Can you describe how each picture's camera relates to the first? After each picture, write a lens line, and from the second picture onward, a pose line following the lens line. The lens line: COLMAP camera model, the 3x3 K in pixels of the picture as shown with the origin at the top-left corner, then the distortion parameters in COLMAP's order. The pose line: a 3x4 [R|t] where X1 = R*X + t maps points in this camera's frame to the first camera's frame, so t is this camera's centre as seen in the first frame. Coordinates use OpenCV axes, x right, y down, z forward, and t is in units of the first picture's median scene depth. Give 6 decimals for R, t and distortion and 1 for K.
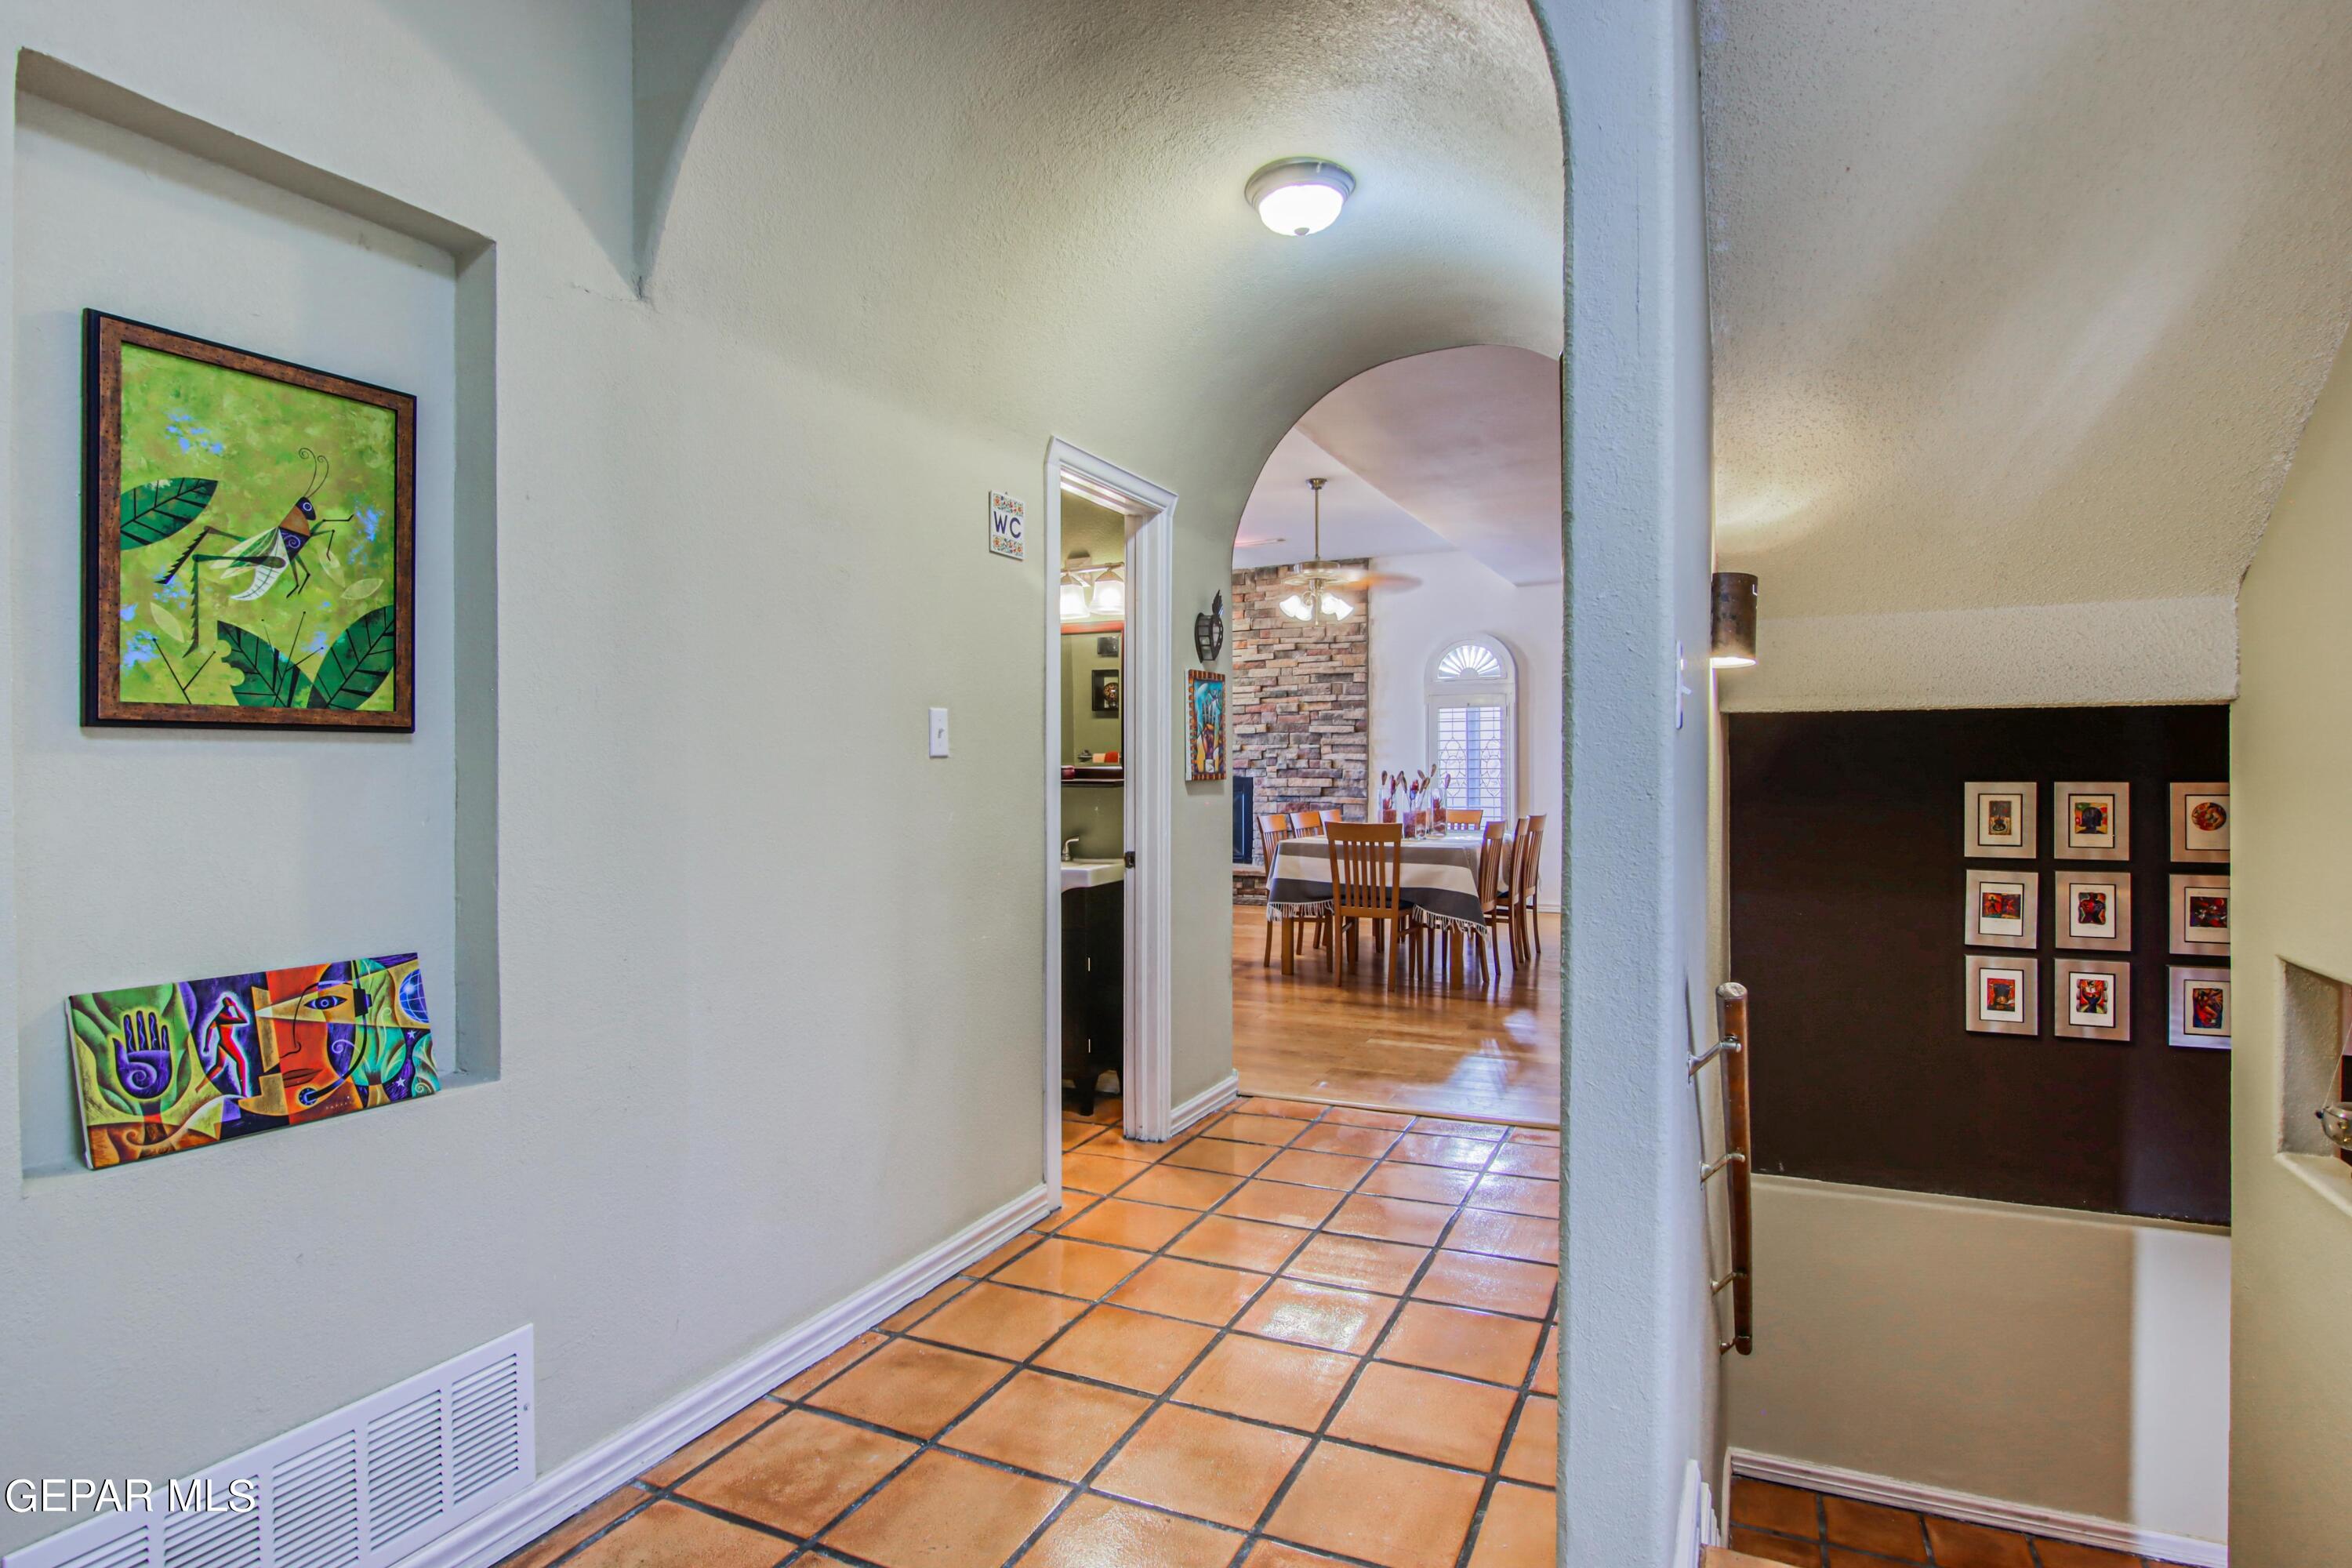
lens RADIAL K [[1206.8, 0, 1175.2], [0, 1206.8, 767.8], [0, 0, 1]] dist [-0.004883, -0.013742]
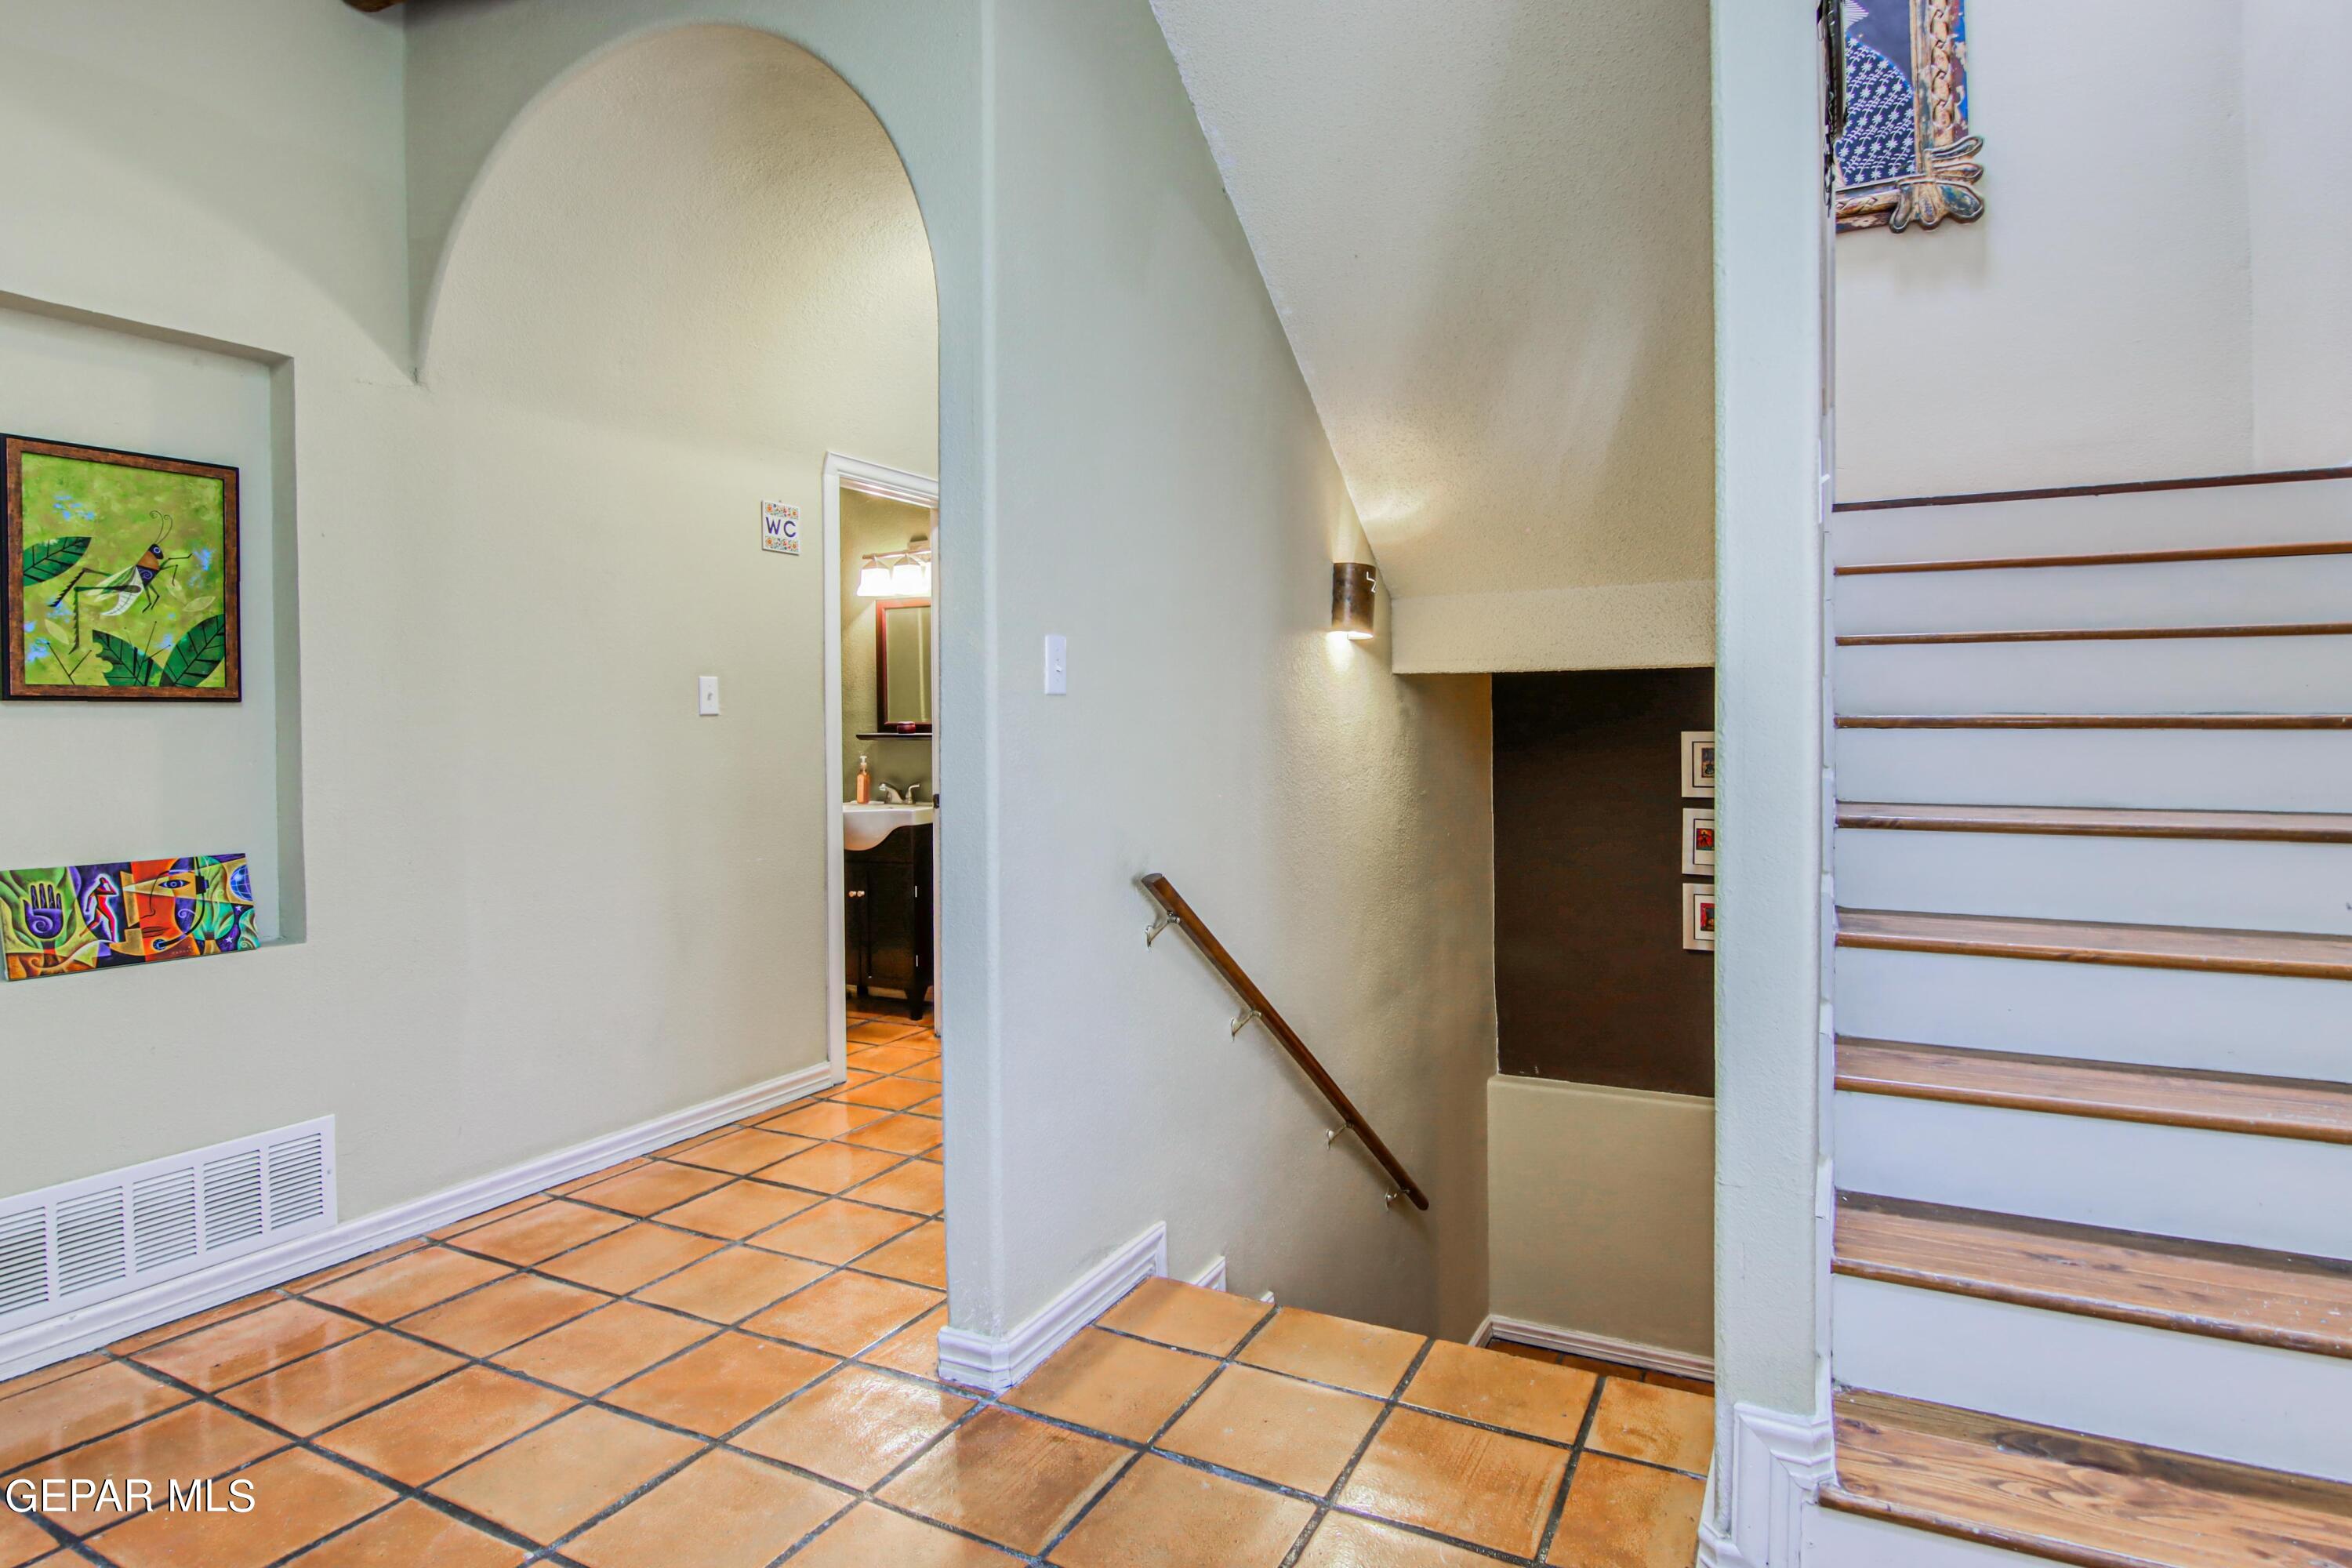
lens RADIAL K [[1249.2, 0, 1212.0], [0, 1249.2, 742.0], [0, 0, 1]] dist [-0.002414, -0.011462]
pose [[0.999687, -0.005014, -0.024525, 0.622780], [0.005394, 0.999866, 0.015472, 0.002567], [0.024444, -0.015600, 0.999579, -0.508498]]
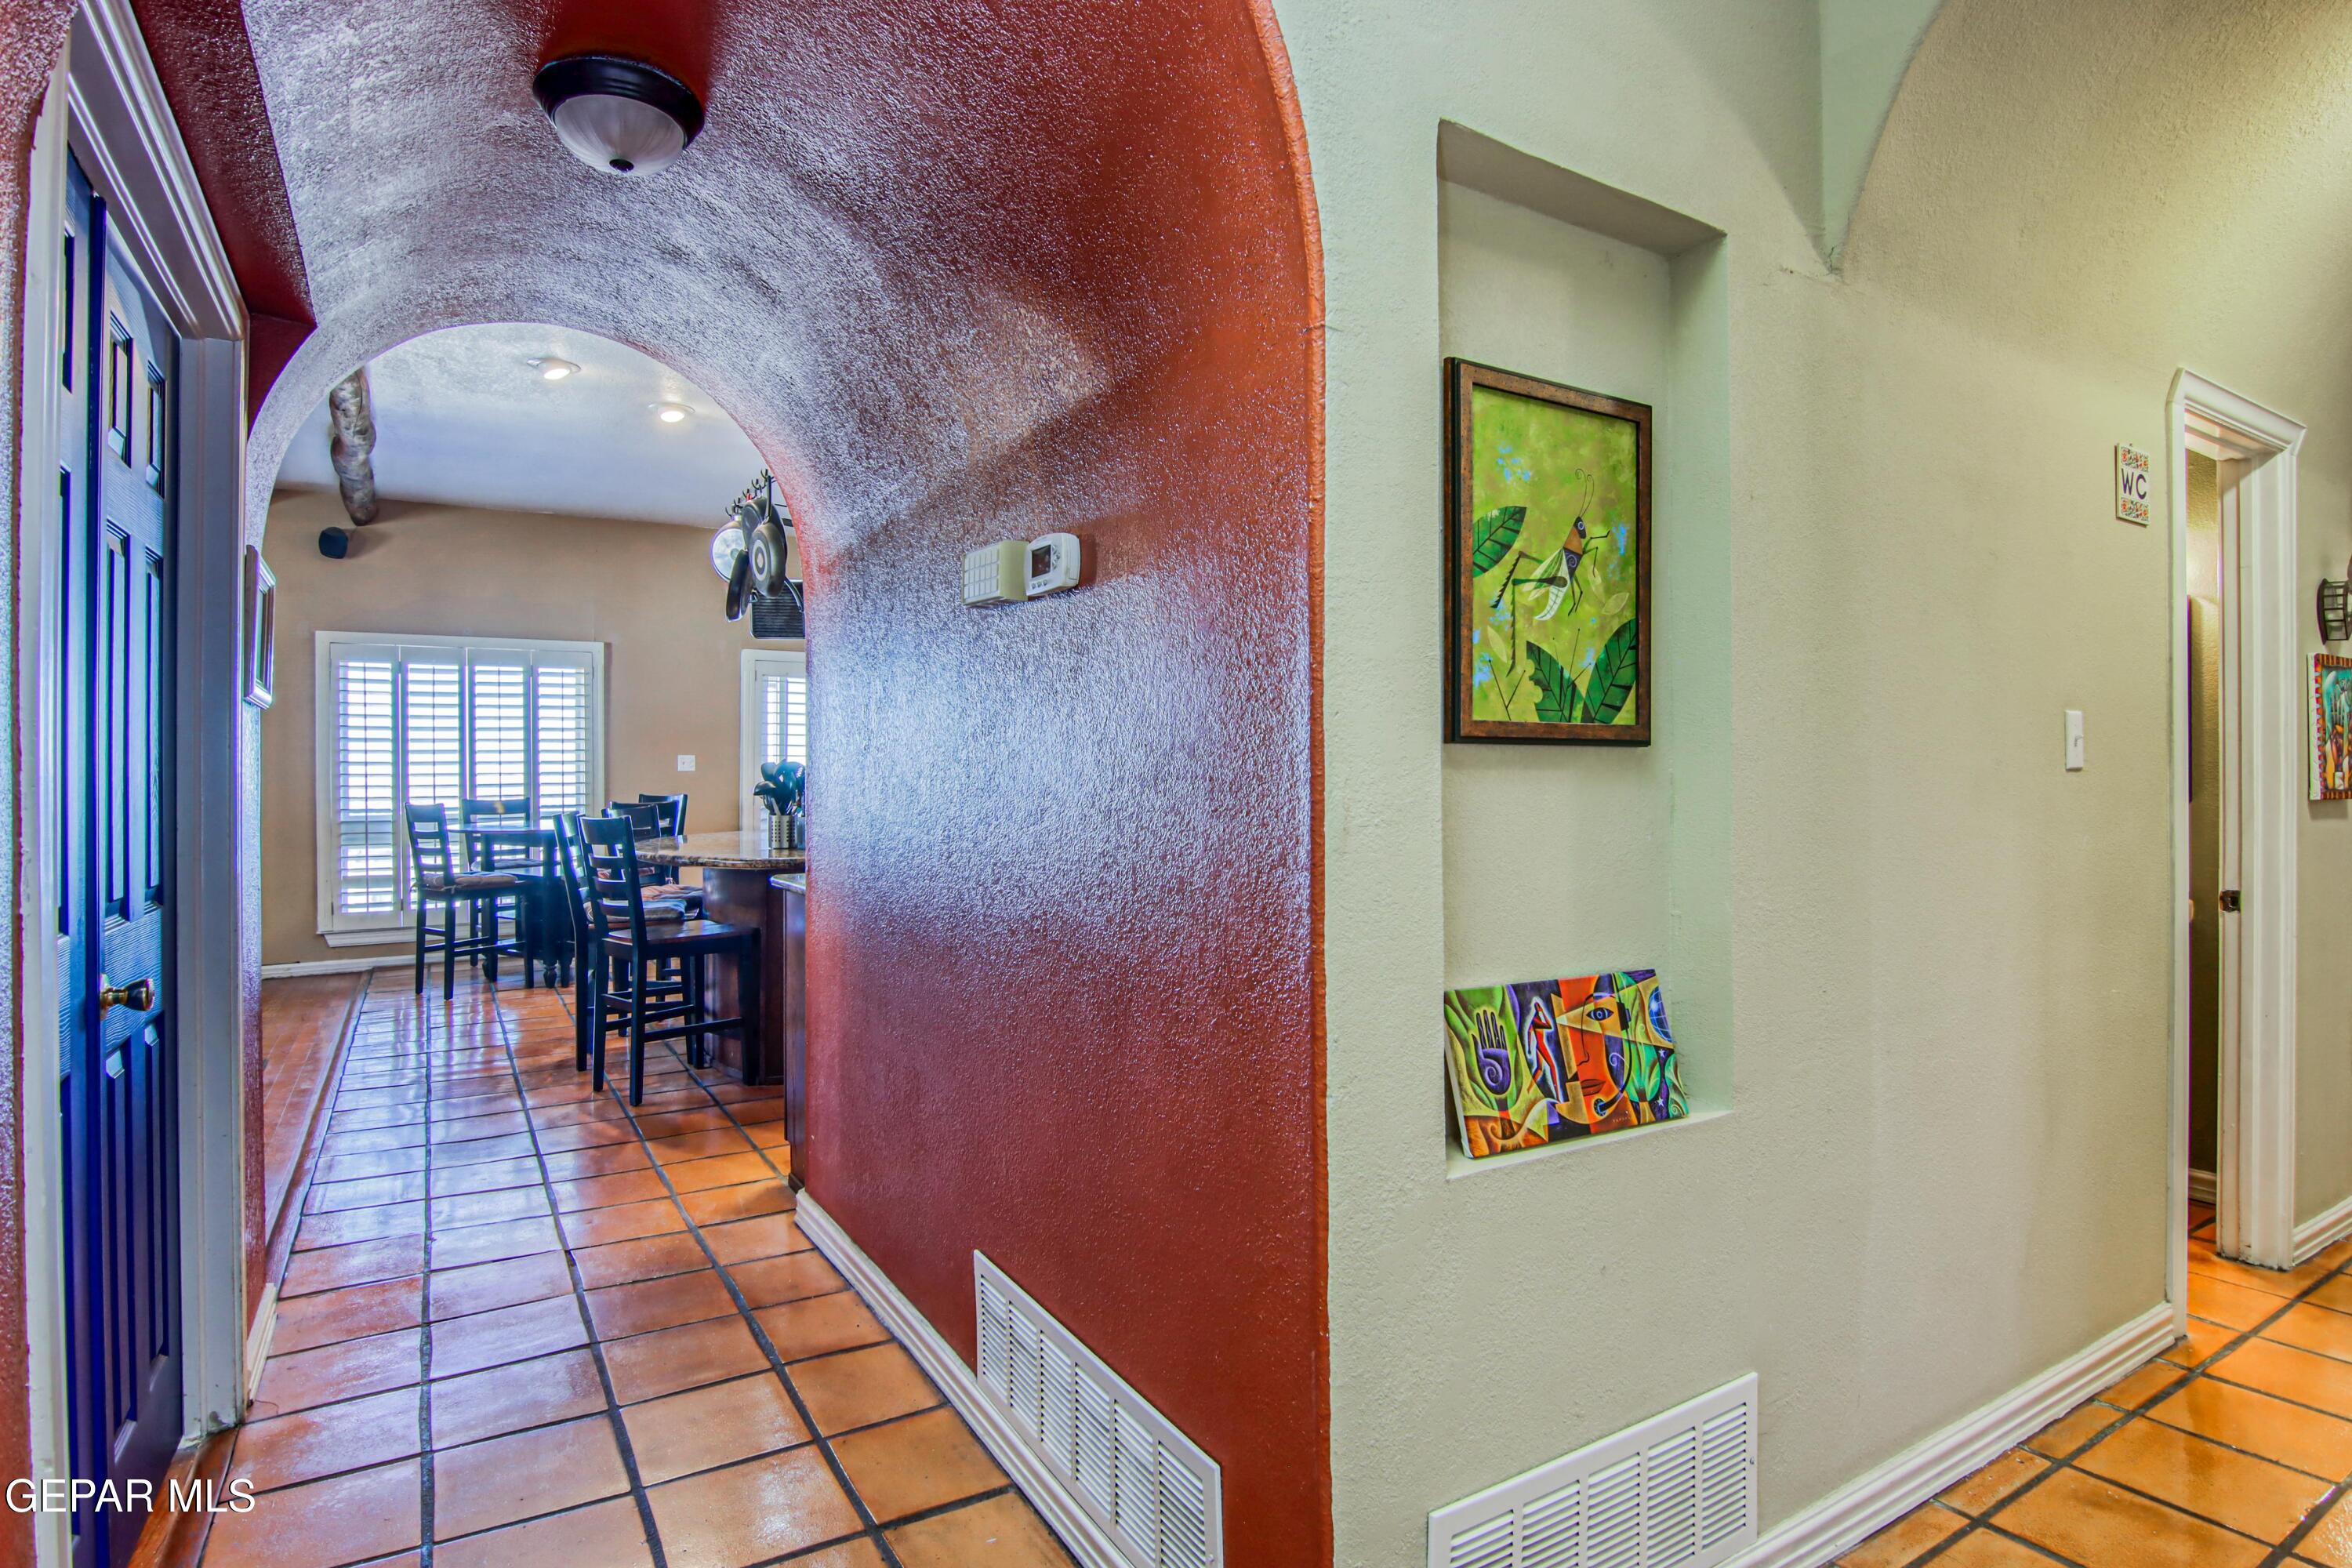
lens RADIAL K [[1214.5, 0, 1173.5], [0, 1214.5, 767.0], [0, 0, 1]] dist [-0.000561, -0.013639]
pose [[0.842174, -0.000379, -0.539206, -0.463180], [-0.004378, 0.999962, -0.007541, -0.003186], [0.539189, 0.008711, 0.842140, -0.057268]]
